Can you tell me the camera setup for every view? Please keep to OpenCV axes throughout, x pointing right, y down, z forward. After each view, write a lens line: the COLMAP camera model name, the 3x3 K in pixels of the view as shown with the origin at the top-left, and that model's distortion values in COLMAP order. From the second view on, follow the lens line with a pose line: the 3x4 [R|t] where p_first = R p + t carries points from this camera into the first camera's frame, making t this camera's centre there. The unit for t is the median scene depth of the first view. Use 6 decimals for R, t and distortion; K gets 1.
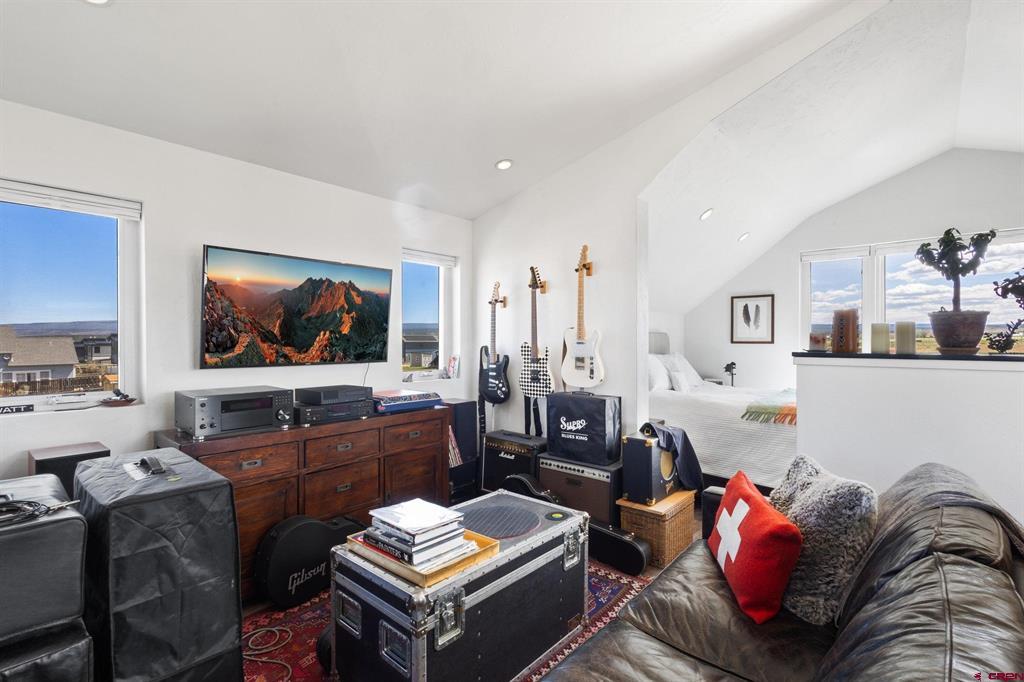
lens RADIAL K [[465.4, 0, 513.8], [0, 465.4, 341.4], [0, 0, 1]] dist [0.003958, 0.001186]
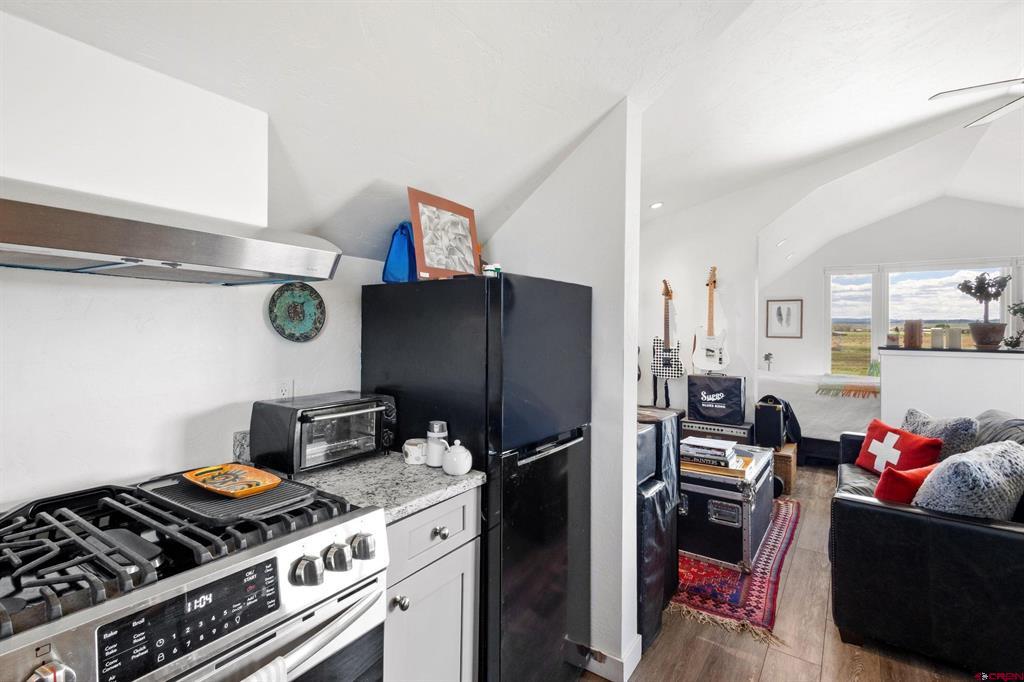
lens RADIAL K [[465.4, 0, 523.9], [0, 465.4, 325.7], [0, 0, 1]] dist [0.003958, 0.001186]
pose [[0.995055, 0.013057, 0.098467, -0.629433], [-0.012029, 0.999867, -0.011026, -0.012770], [-0.098598, 0.009787, 0.995079, -0.361102]]
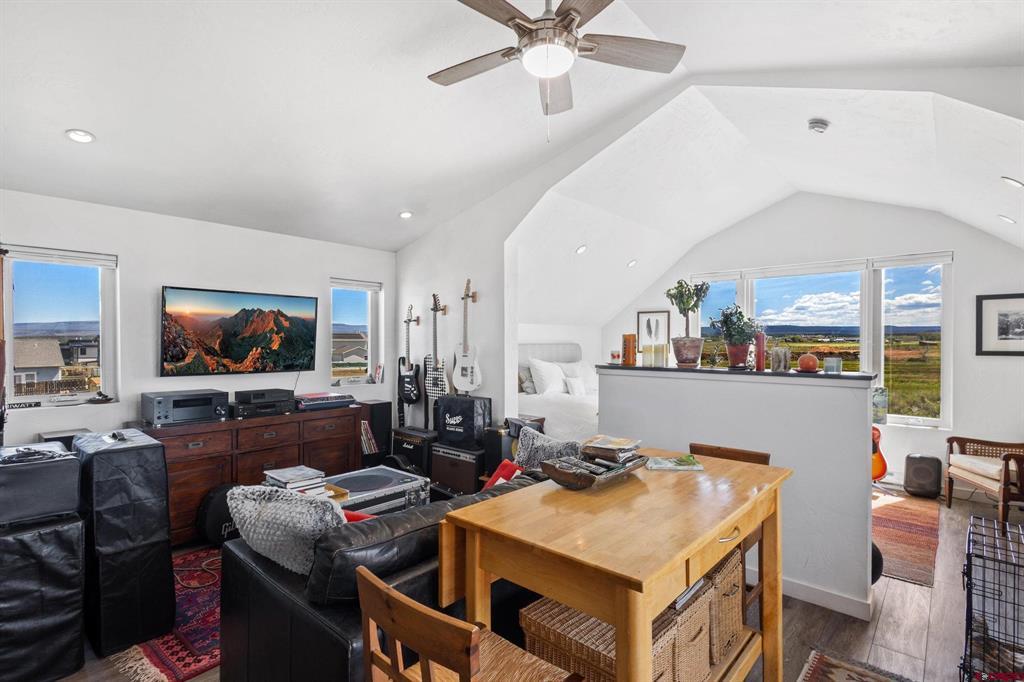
lens RADIAL K [[465.4, 0, 502.2], [0, 465.4, 348.9], [0, 0, 1]] dist [0.003958, 0.001186]
pose [[0.999989, 0.001630, -0.004384, 0.294079], [-0.001592, 0.999961, 0.008654, -0.031458], [0.004398, -0.008647, 0.999953, -0.317581]]
